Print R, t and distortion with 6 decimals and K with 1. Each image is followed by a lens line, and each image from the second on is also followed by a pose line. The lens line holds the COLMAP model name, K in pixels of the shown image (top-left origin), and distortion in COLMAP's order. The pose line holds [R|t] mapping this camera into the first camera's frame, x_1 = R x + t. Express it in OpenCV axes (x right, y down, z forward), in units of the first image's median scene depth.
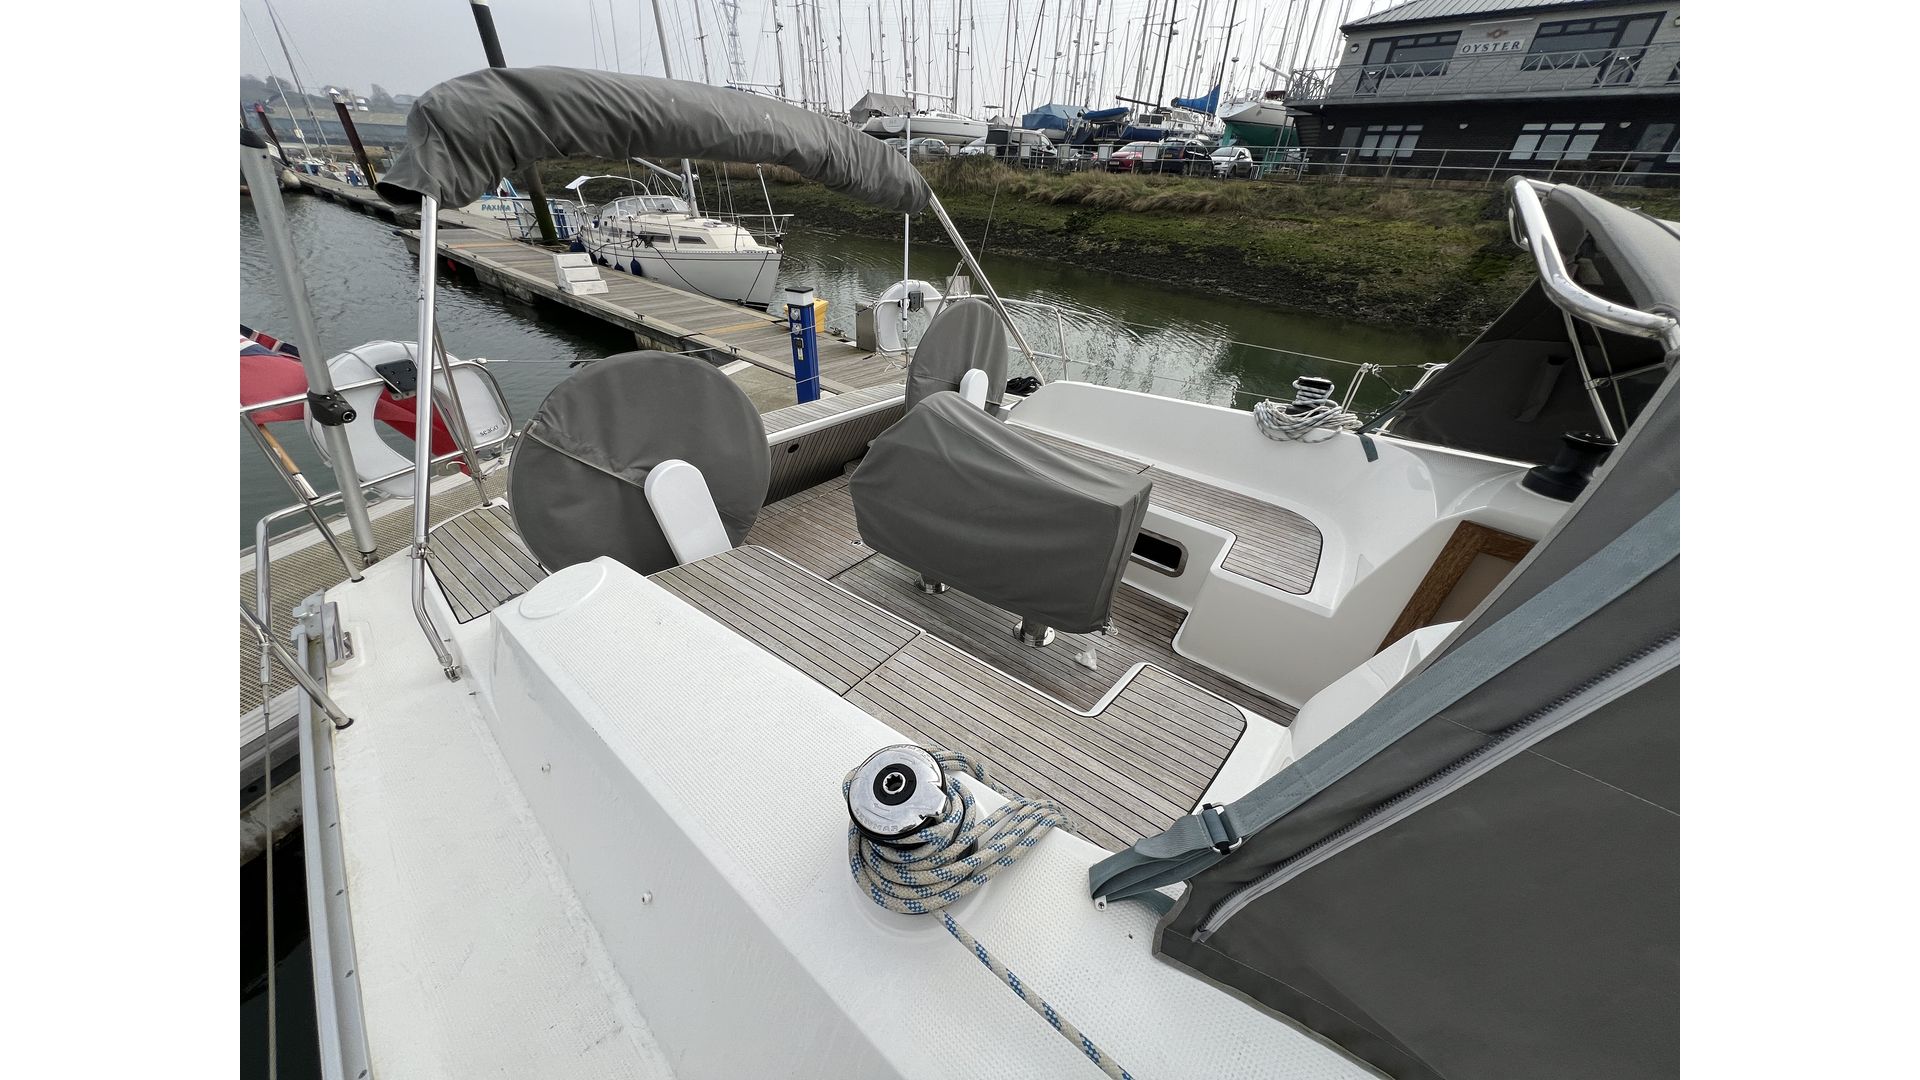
lens RADIAL K [[572.2, 0, 957.3], [0, 572.2, 540.9], [0, 0, 1]] dist [-0.000822, -0.000045]
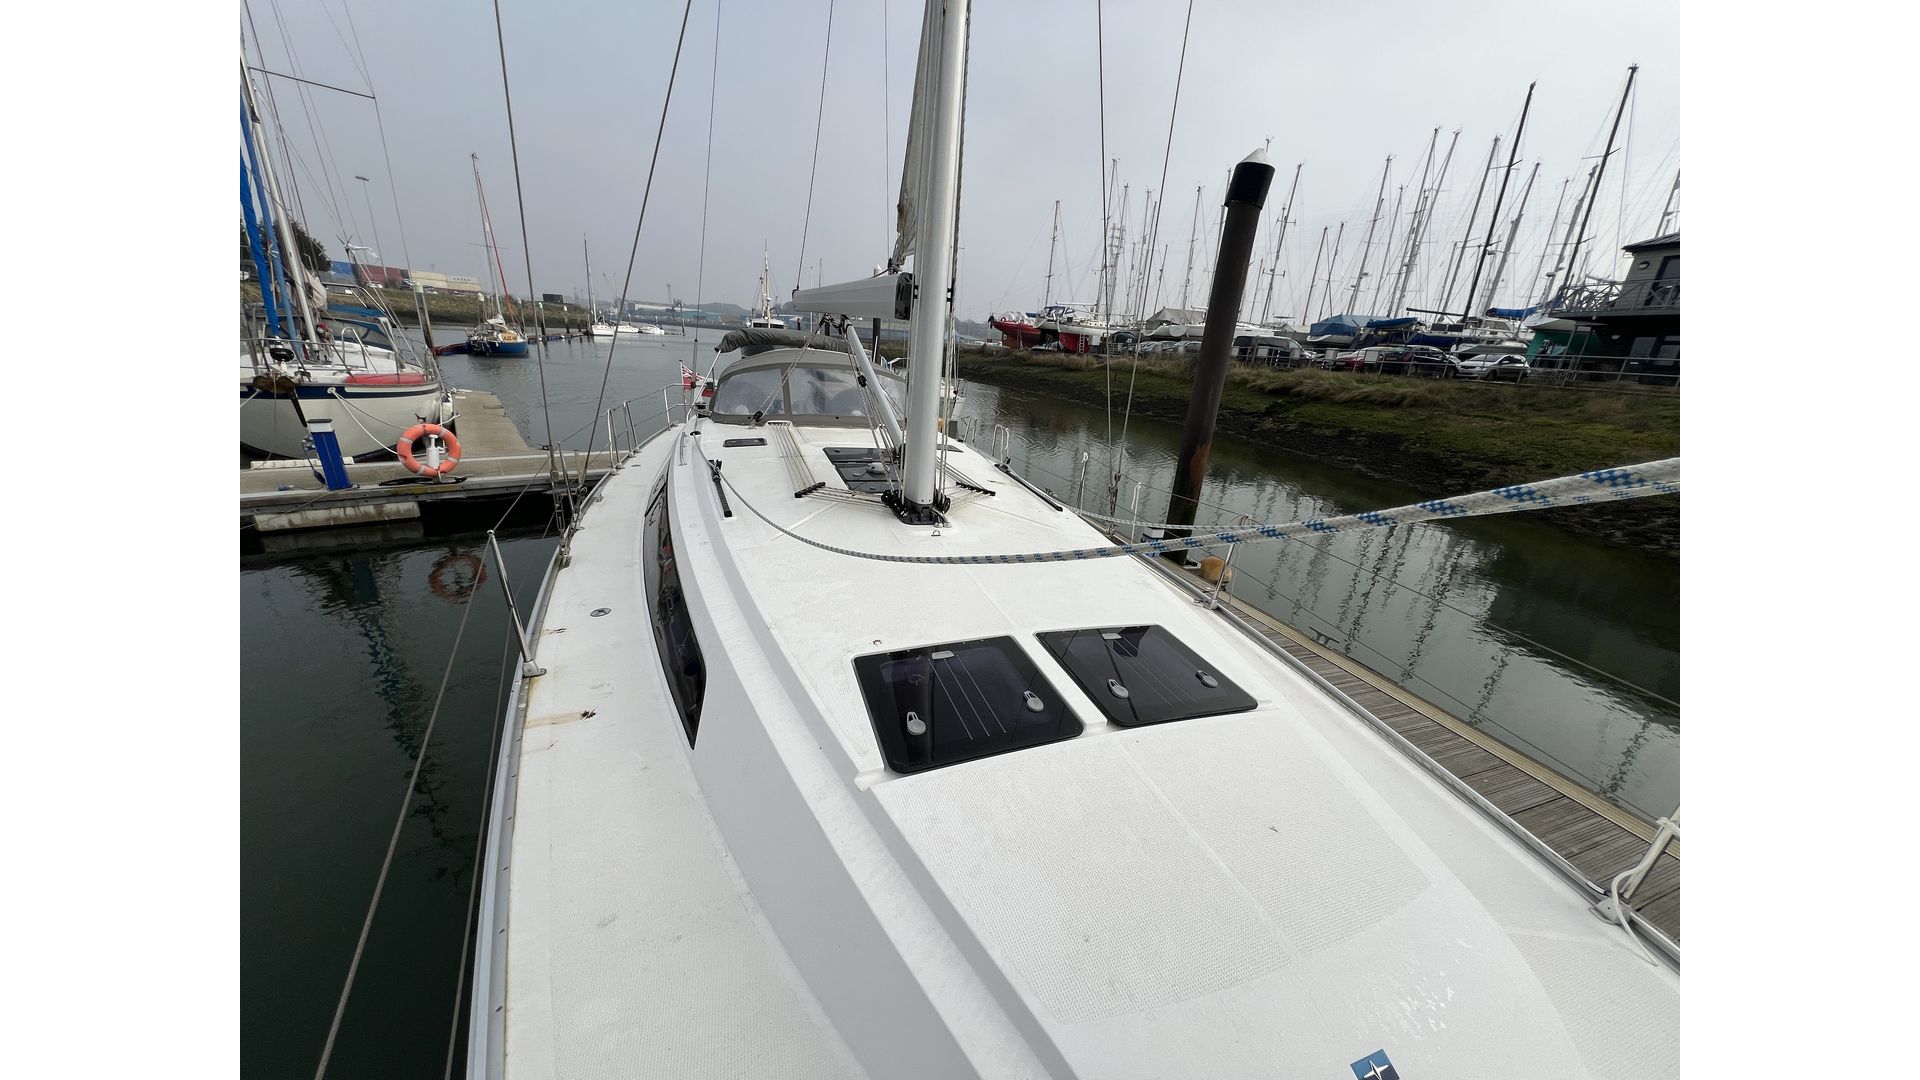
lens RADIAL K [[572.2, 0, 957.3], [0, 572.2, 540.9], [0, 0, 1]] dist [-0.000822, -0.000045]
pose [[0.860953, 0.179993, -0.475776, 0.228982], [-0.302082, 0.933435, -0.193509, 0.084741], [0.409276, 0.310325, 0.858016, -0.126057]]
